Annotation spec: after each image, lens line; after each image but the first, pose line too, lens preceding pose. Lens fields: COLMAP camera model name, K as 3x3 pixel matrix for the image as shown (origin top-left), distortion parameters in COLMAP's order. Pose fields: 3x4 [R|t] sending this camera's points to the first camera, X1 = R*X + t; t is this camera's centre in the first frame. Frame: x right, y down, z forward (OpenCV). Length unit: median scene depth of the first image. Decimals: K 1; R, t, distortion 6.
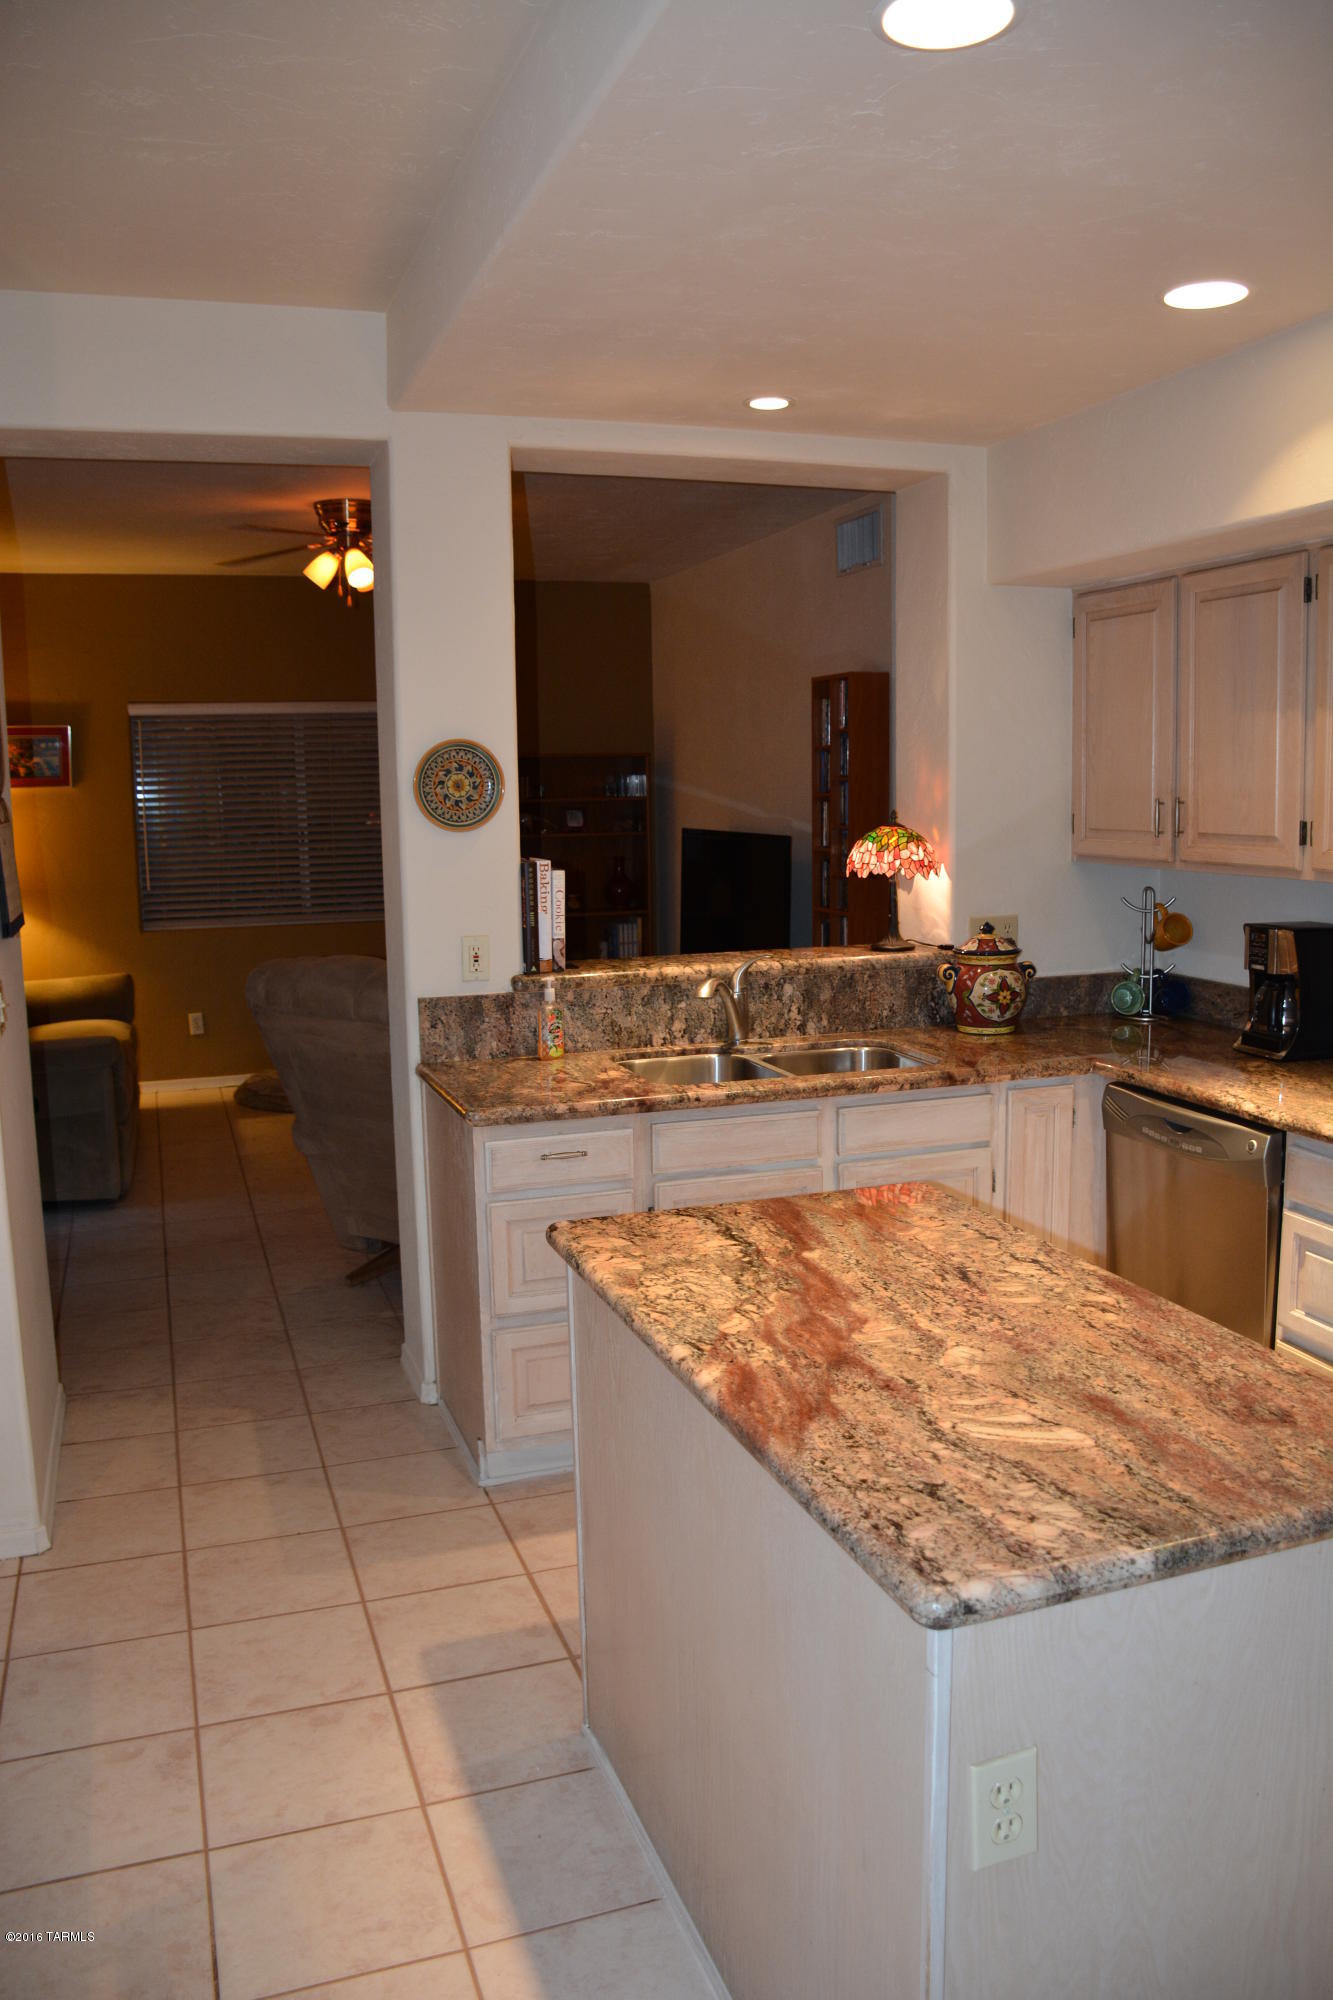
lens RADIAL K [[1582.7, 0, 668.5], [0, 1582.7, 995.1], [0, 0, 1]] dist [-0.134185, 0.002034]
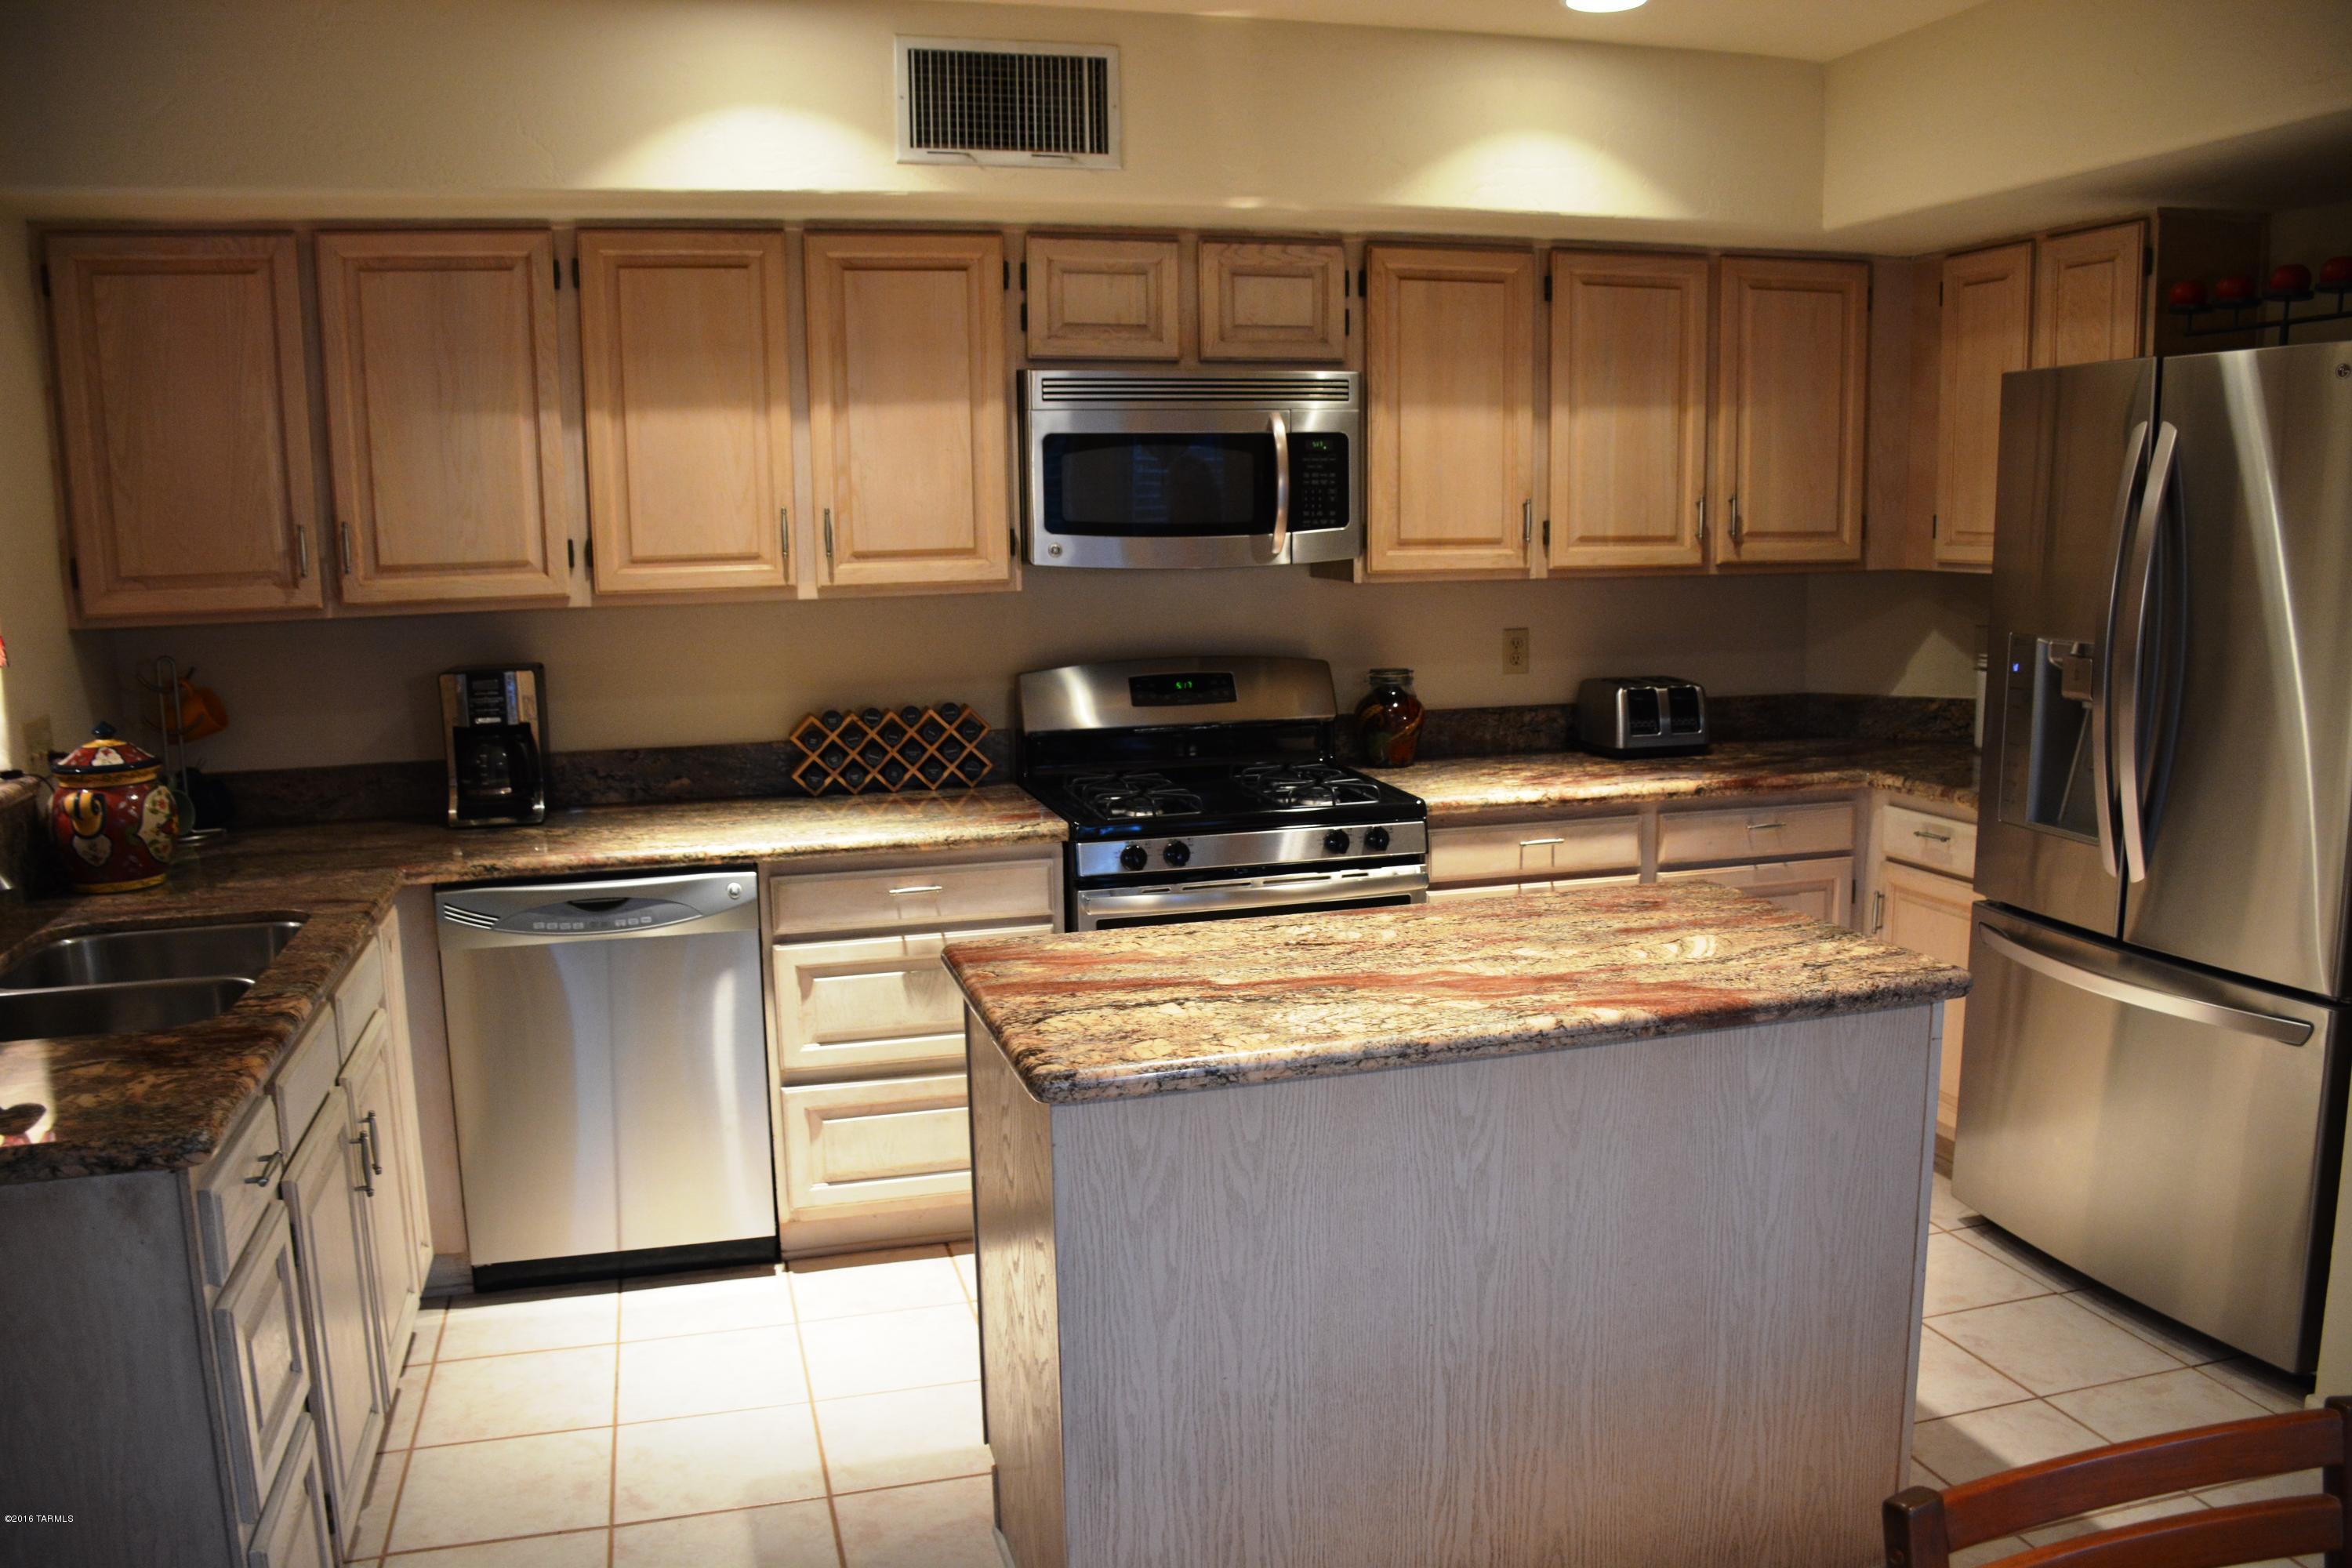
lens RADIAL K [[1861.3, 0, 1177.6], [0, 1861.3, 799.7], [0, 0, 1]] dist [-0.134185, 0.002034]
pose [[0.050992, -0.143059, 0.988400, -1.003485], [0.151804, 0.979298, 0.133910, -0.089018], [-0.987094, 0.143215, 0.071654, 0.991471]]
